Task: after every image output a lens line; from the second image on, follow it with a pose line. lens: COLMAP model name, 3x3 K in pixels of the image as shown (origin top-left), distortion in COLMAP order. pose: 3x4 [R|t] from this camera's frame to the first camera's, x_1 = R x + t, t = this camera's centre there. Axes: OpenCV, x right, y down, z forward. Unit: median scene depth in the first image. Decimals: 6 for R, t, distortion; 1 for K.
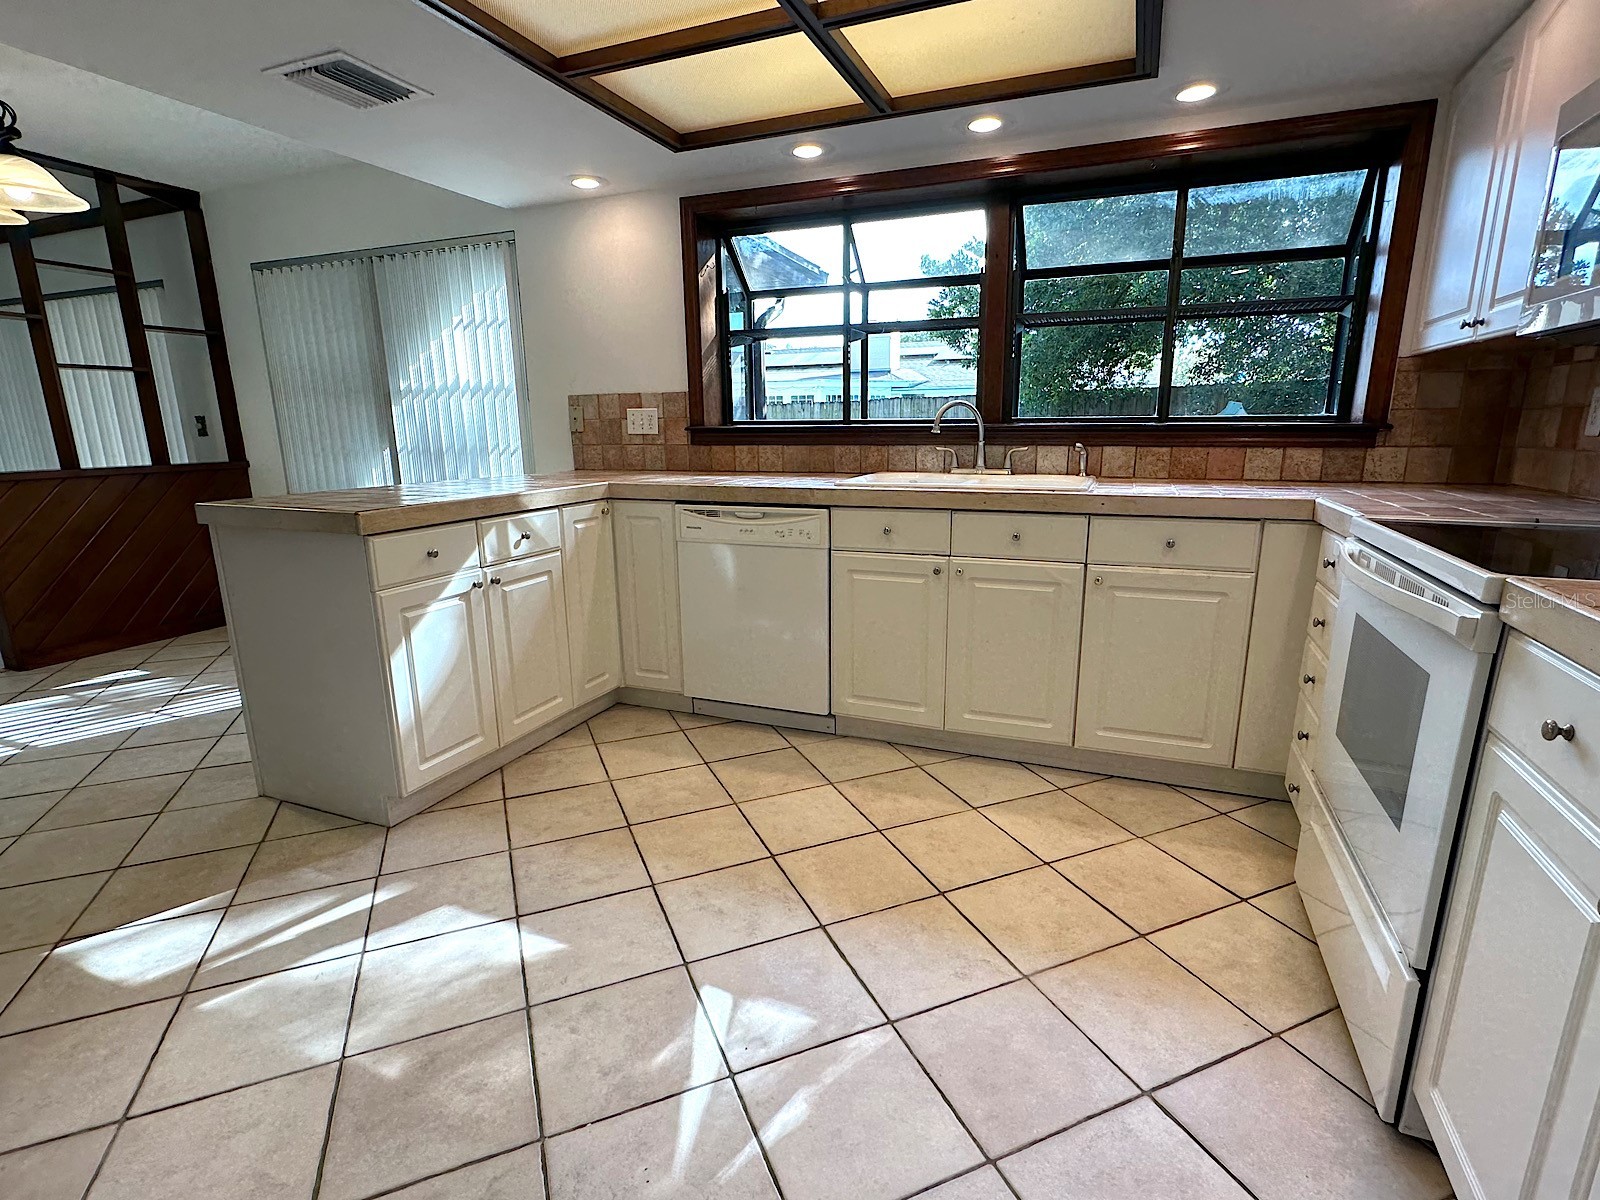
lens RADIAL K [[793.9, 0, 800.0], [0, 793.9, 600.0], [0, 0, 1]] dist [-0.000560, 0.000078]
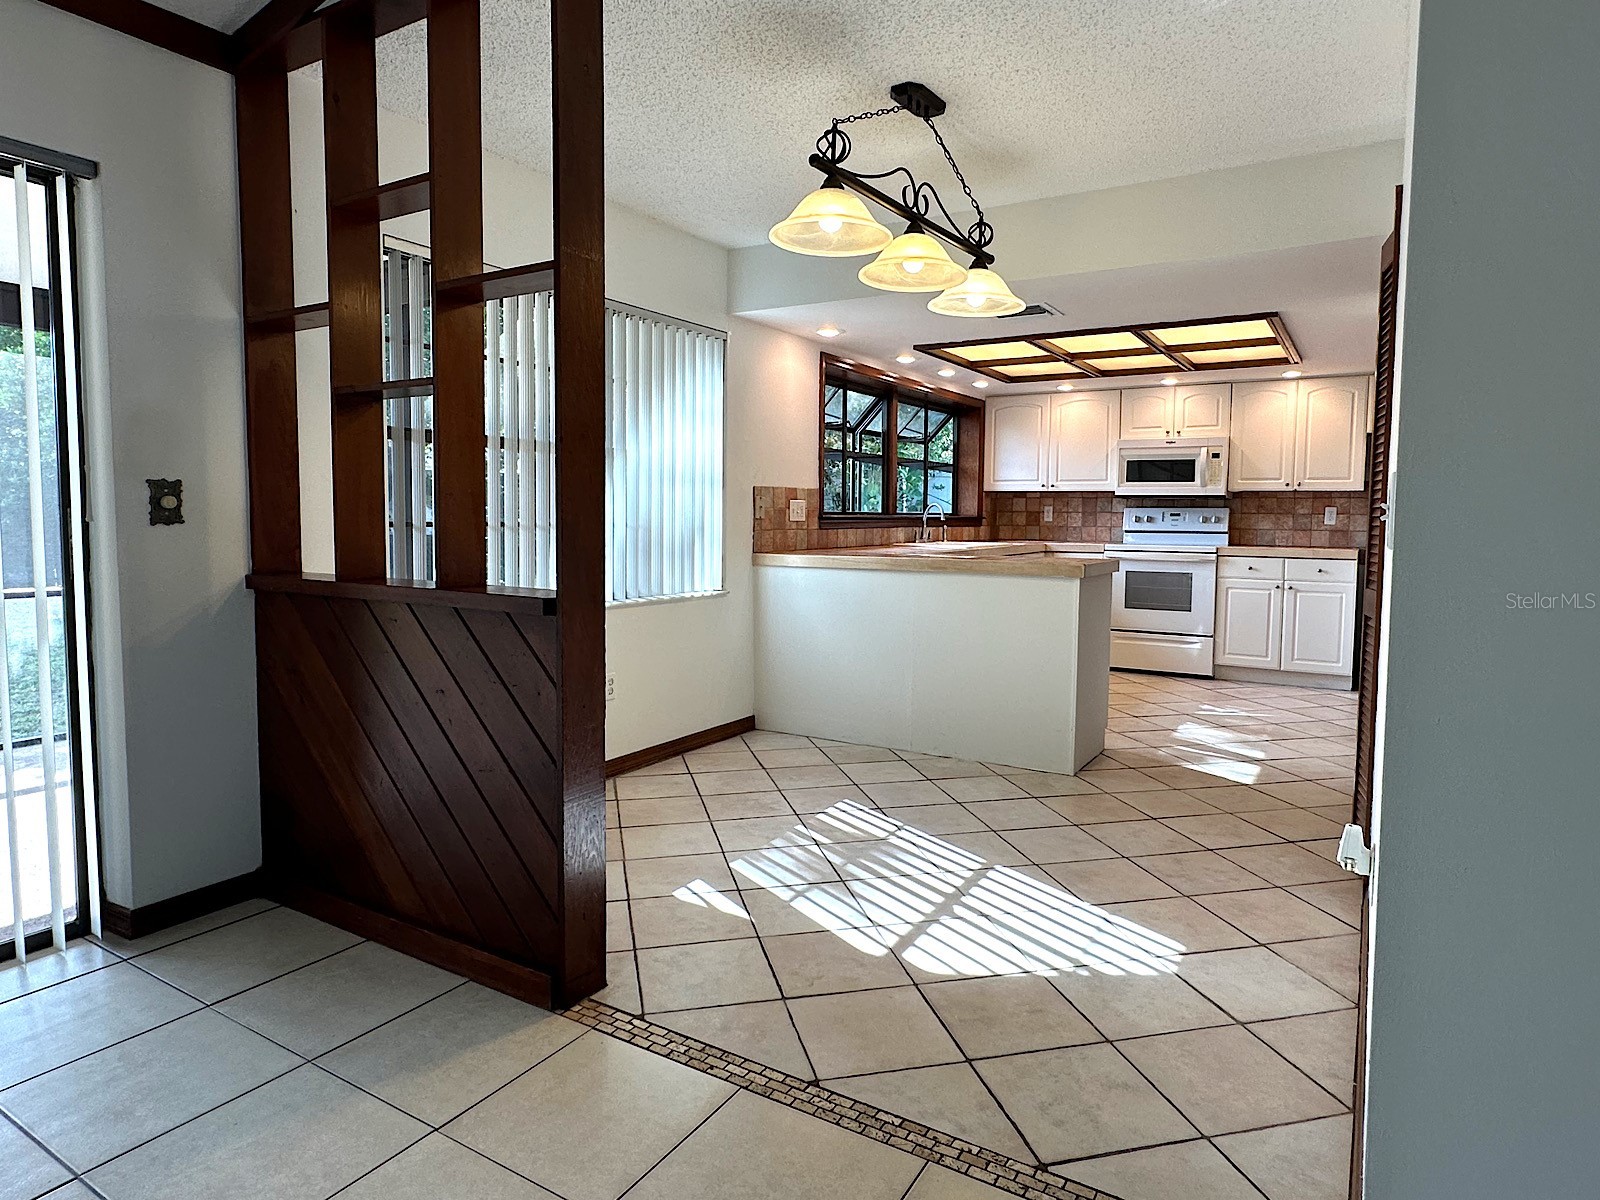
lens RADIAL K [[936.1, 0, 795.9], [0, 936.1, 579.1], [0, 0, 1]] dist [0.000612, 0.000170]
pose [[0.160231, -0.059066, 0.985311, -1.668152], [0.205125, 0.978409, 0.025295, -0.163061], [-0.965531, 0.198058, 0.168887, 0.800051]]
